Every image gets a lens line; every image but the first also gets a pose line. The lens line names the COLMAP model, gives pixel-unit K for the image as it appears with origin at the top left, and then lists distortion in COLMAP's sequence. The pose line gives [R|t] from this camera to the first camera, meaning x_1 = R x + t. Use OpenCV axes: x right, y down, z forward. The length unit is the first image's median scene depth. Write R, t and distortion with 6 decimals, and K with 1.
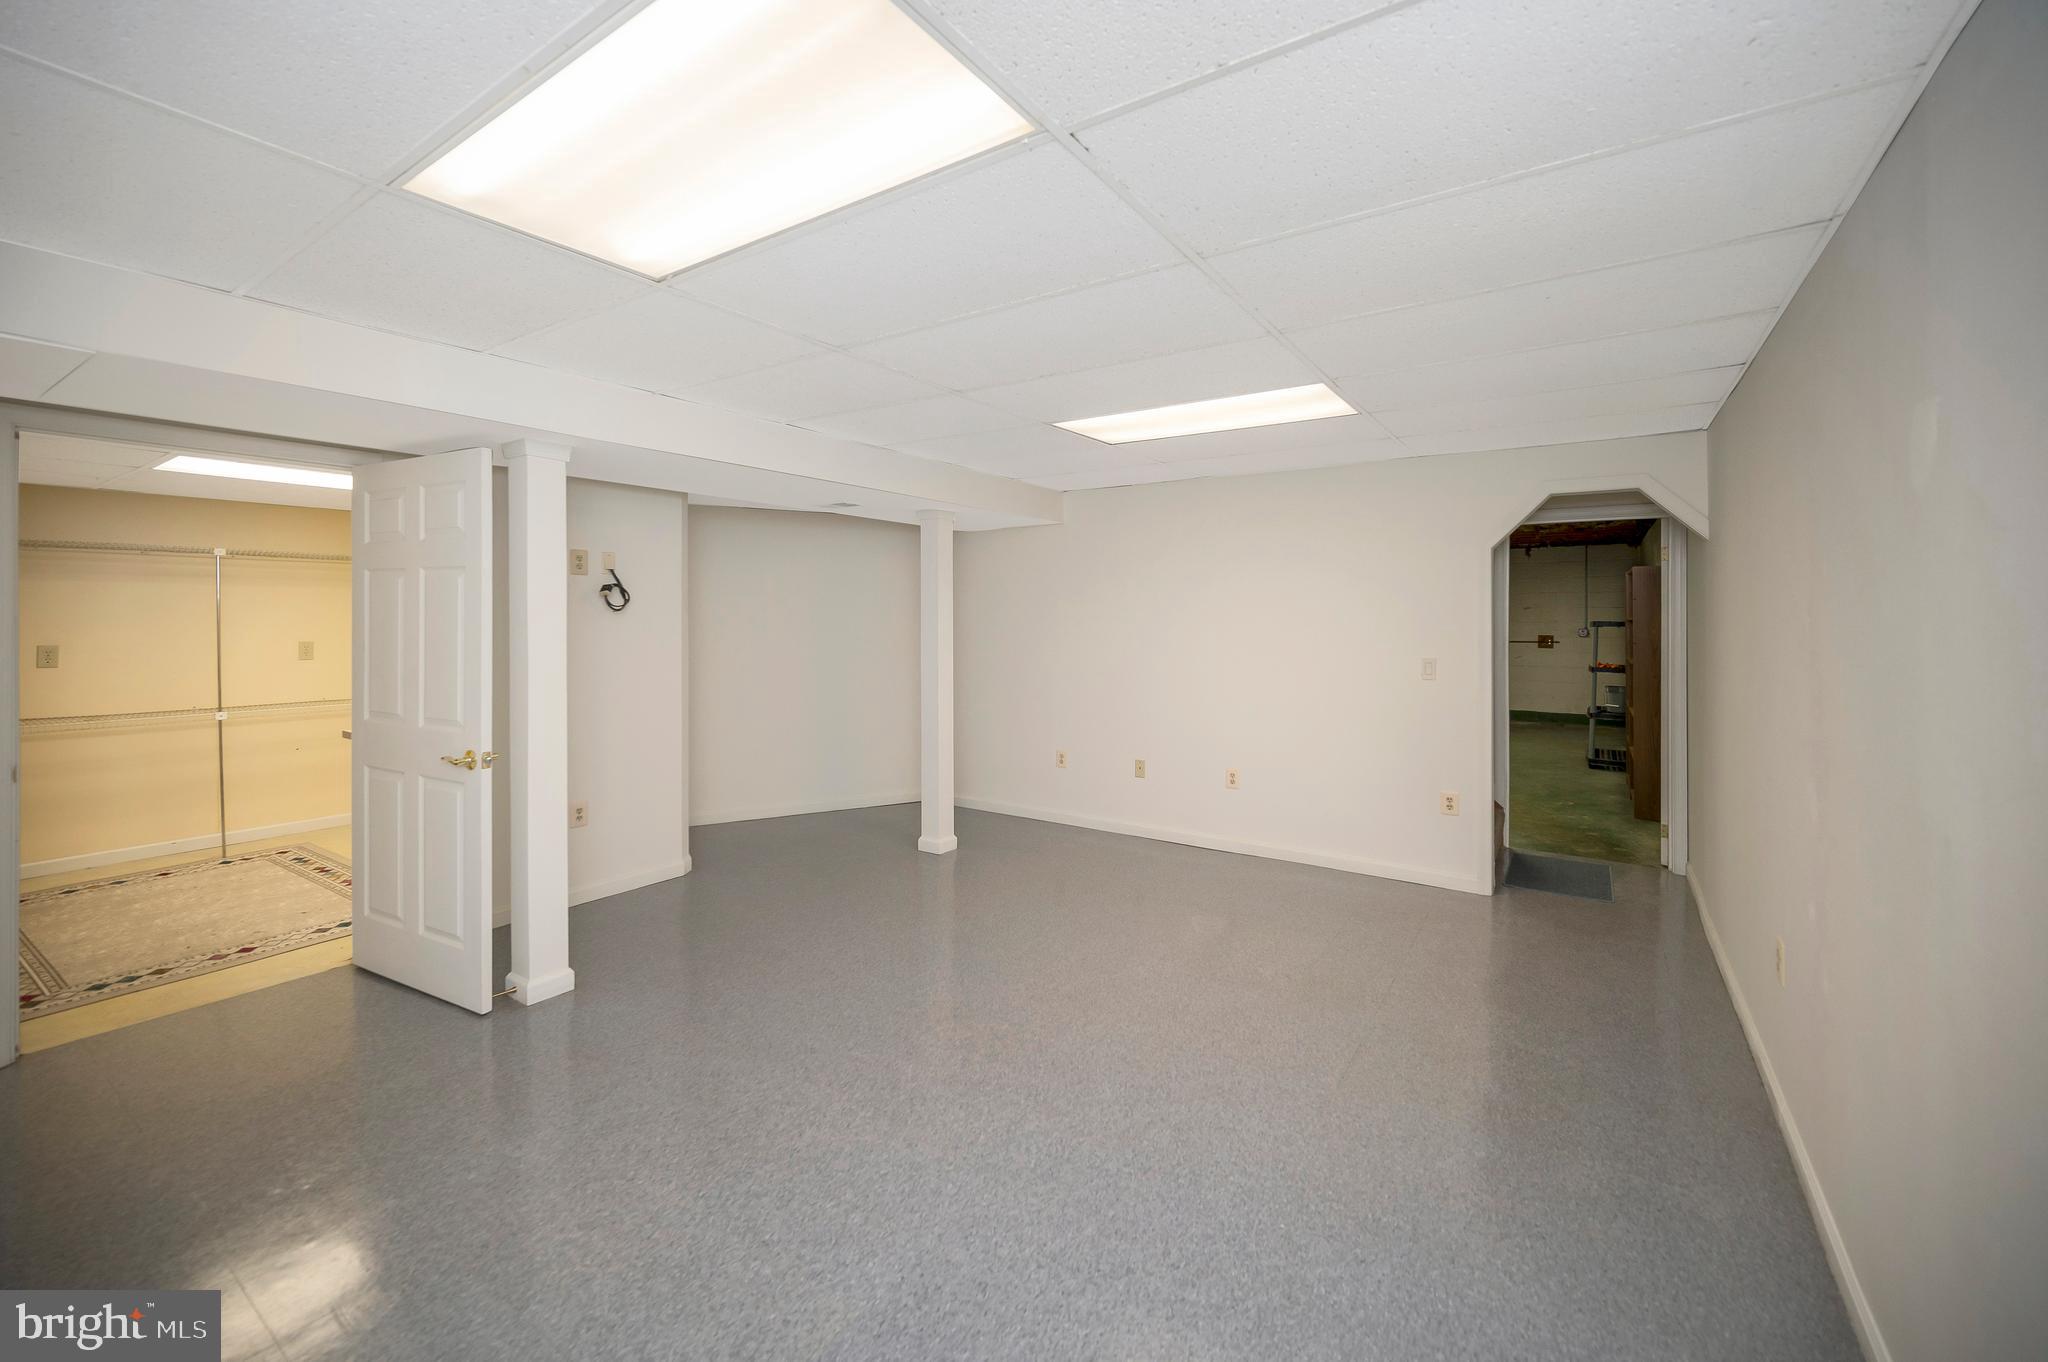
lens RADIAL K [[842.7, 0, 1026.2], [0, 842.7, 619.7], [0, 0, 1]] dist [0.001700, 0.000540]
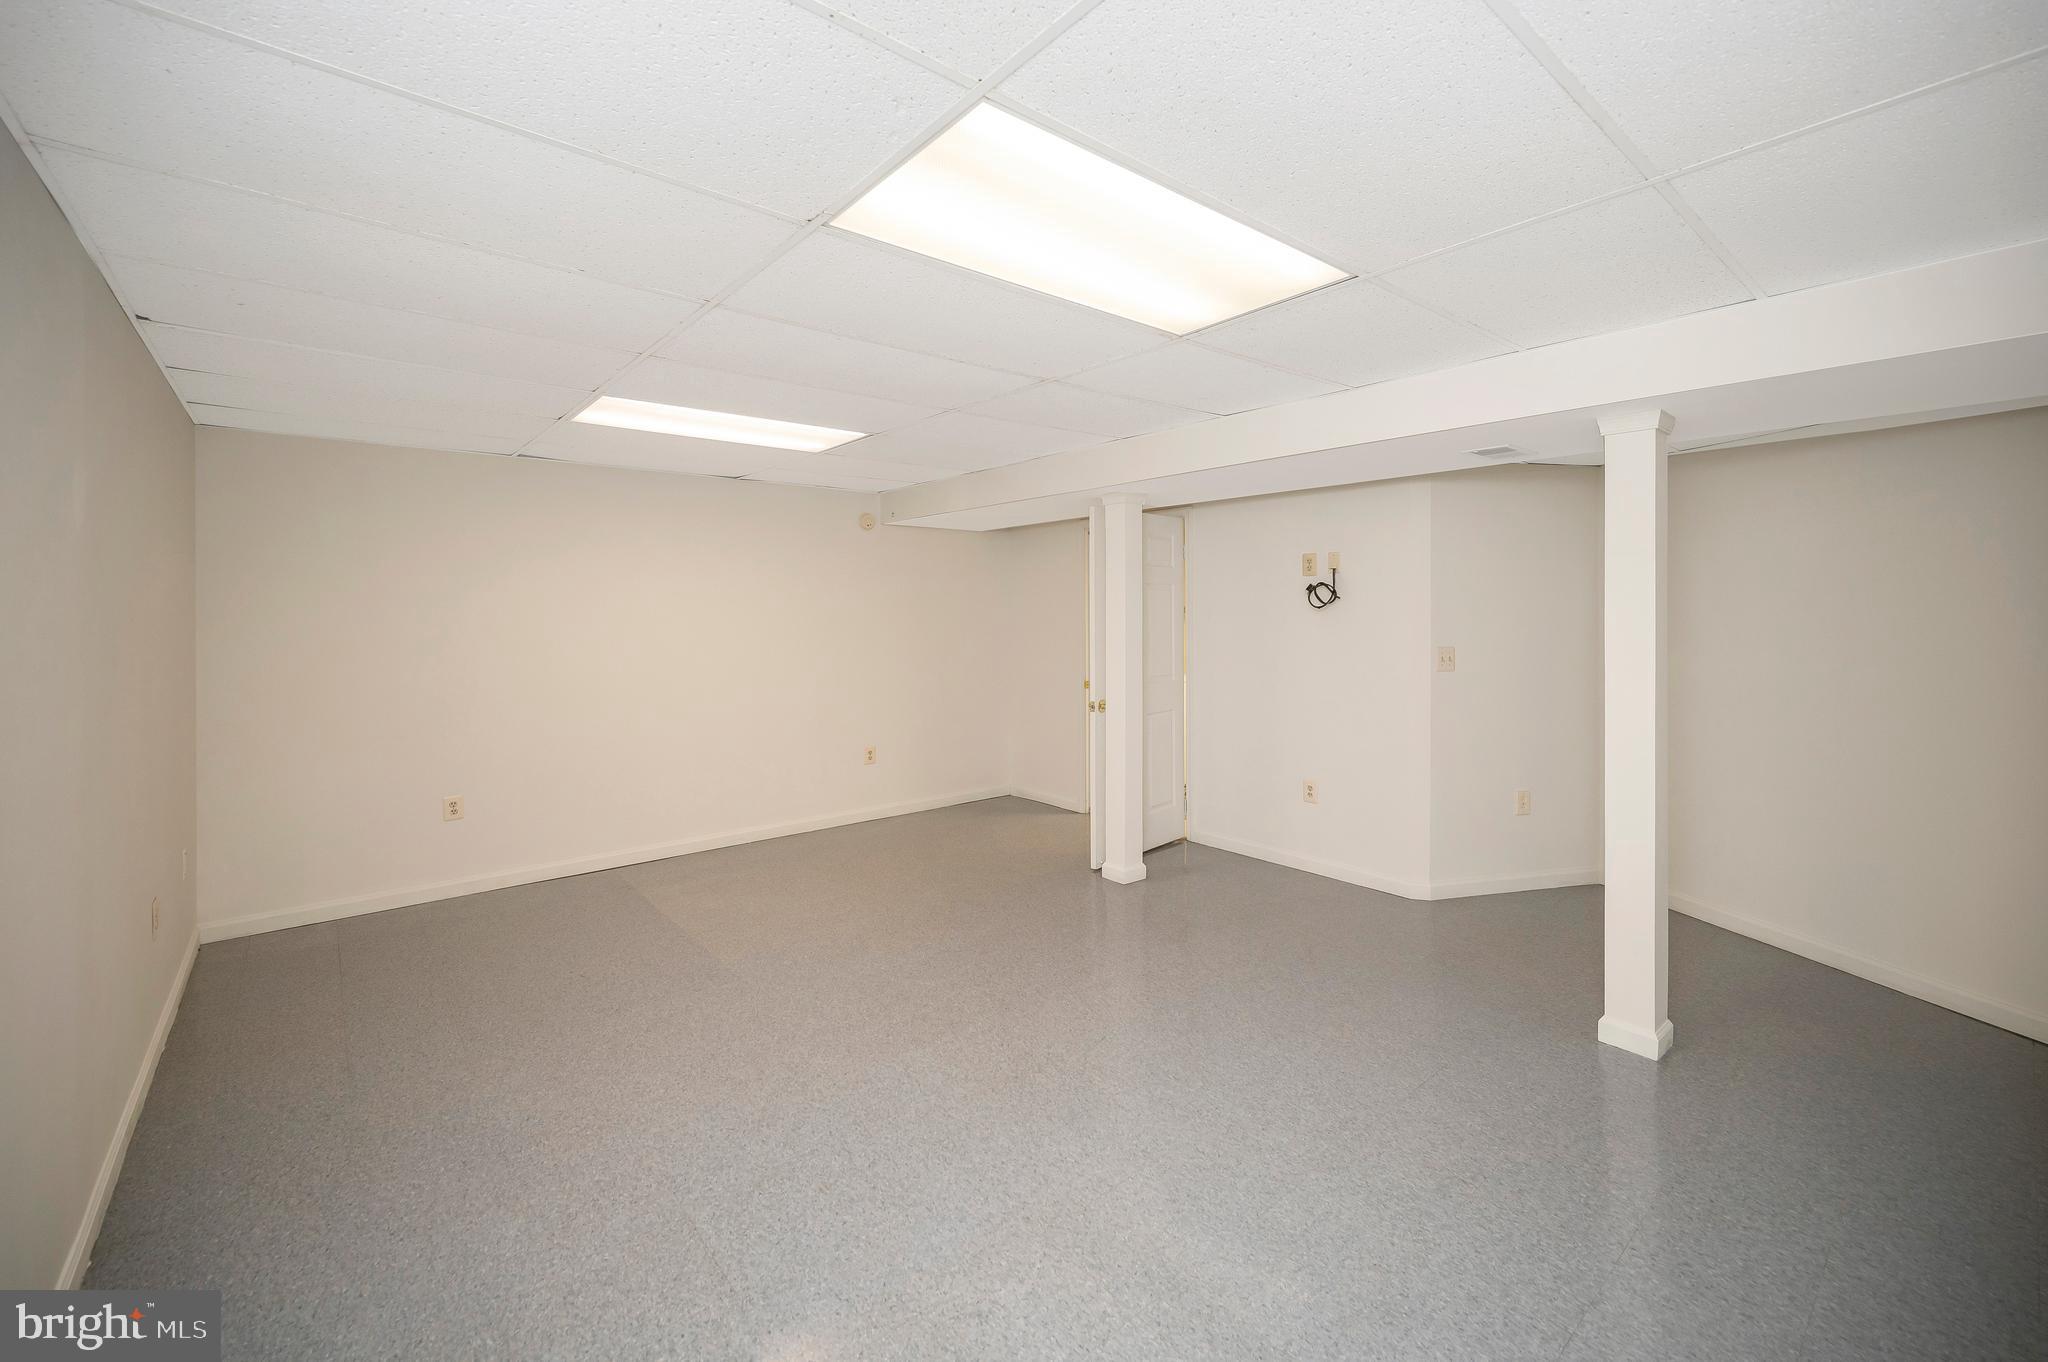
lens RADIAL K [[842.7, 0, 1026.0], [0, 842.7, 614.8], [0, 0, 1]] dist [0.001700, 0.000540]
pose [[-0.276367, 0.006713, -0.961029, 1.060012], [0.002854, 0.999977, 0.006165, -0.016623], [0.961048, -0.001039, -0.276380, 1.553955]]
